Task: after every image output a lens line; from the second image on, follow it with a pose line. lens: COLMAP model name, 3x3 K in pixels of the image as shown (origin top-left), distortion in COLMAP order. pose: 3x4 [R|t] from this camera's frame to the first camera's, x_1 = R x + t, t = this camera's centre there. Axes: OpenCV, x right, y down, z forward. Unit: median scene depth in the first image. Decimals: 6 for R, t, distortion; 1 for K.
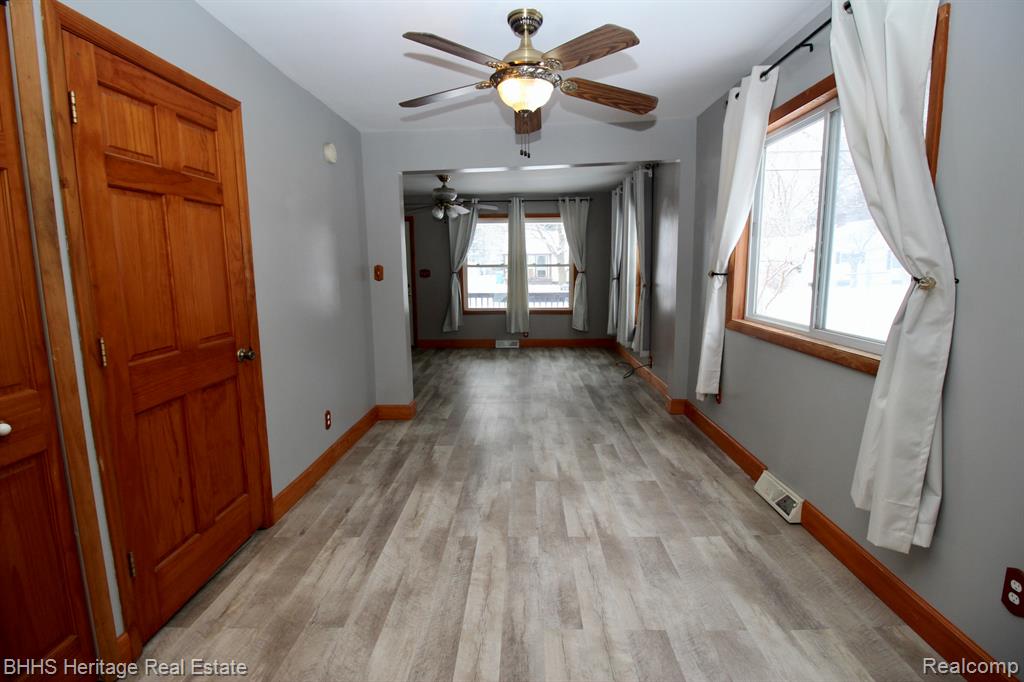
lens RADIAL K [[472.5, 0, 516.1], [0, 472.5, 334.3], [0, 0, 1]] dist [-0.003041, -0.011574]
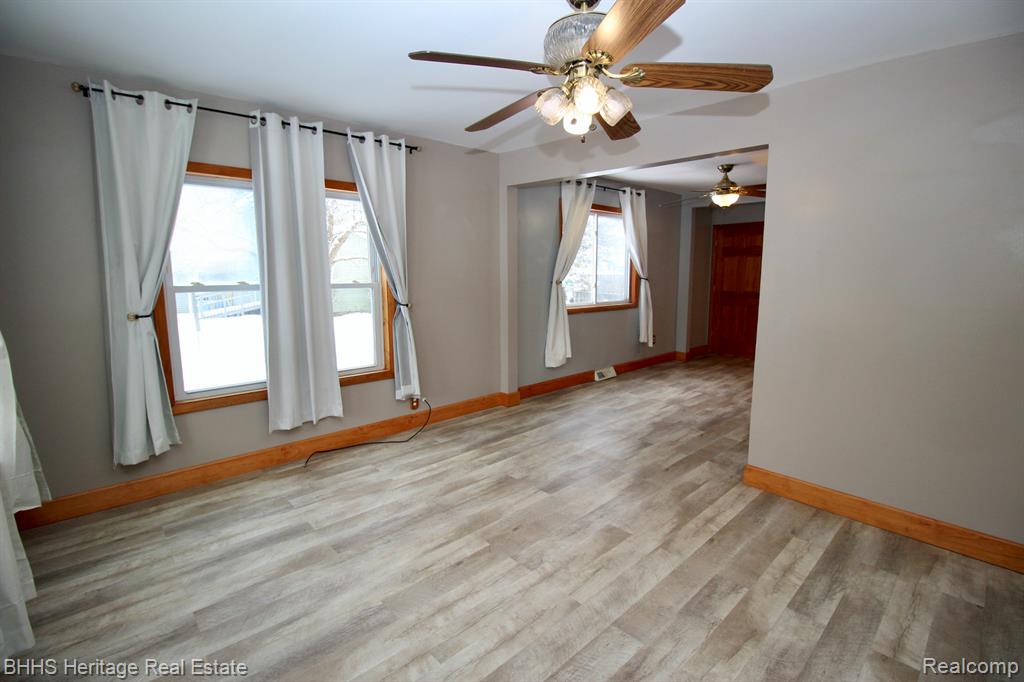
lens RADIAL K [[472.5, 0, 515.6], [0, 472.5, 330.3], [0, 0, 1]] dist [-0.003041, -0.011574]
pose [[-0.702897, -0.071048, 0.707734, -0.649758], [0.114620, 0.970681, 0.211281, -0.347152], [-0.701996, 0.229630, -0.674146, 2.372074]]
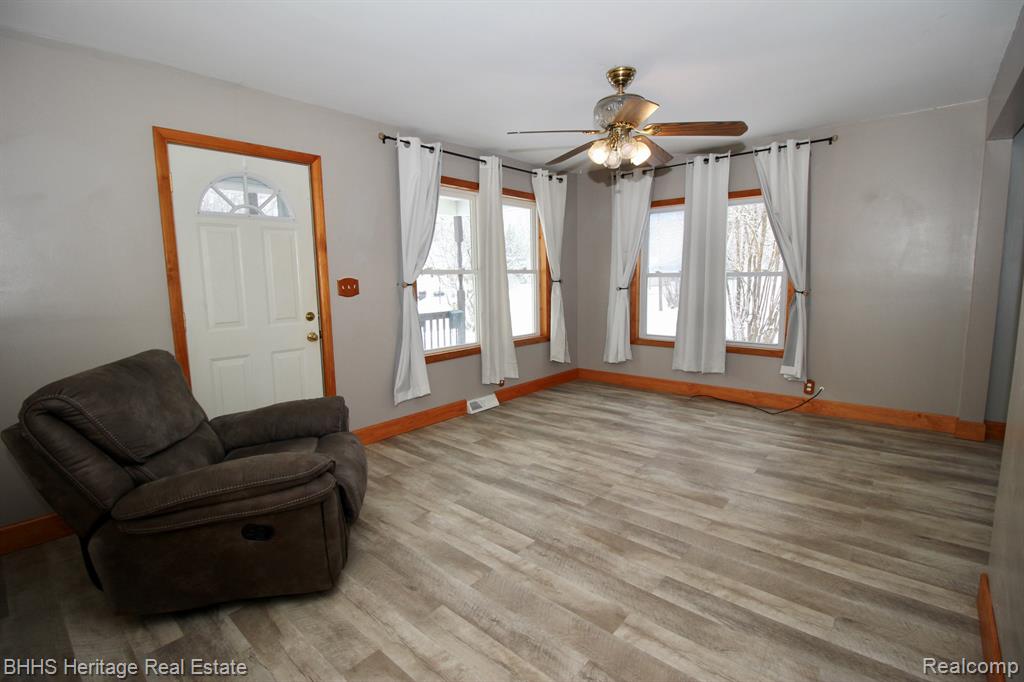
lens RADIAL K [[472.5, 0, 514.0], [0, 472.5, 335.4], [0, 0, 1]] dist [-0.003041, -0.011574]
pose [[0.637203, -0.096354, 0.764649, -1.105462], [0.119524, 0.992505, 0.025463, -0.188673], [-0.761371, 0.075169, 0.643944, 1.474223]]
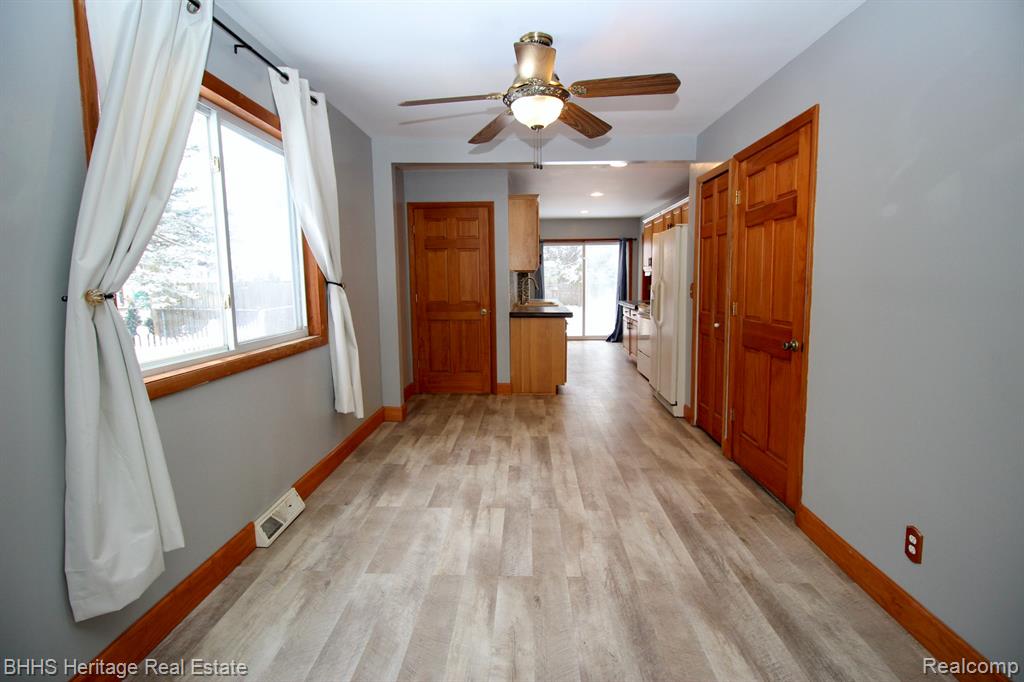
lens RADIAL K [[472.5, 0, 515.7], [0, 472.5, 332.9], [0, 0, 1]] dist [-0.003041, -0.011574]
pose [[-0.999702, 0.022081, 0.010436, 0.048102], [0.024016, 0.966451, 0.255724, -0.210468], [-0.004440, 0.255898, -0.966693, 1.523924]]
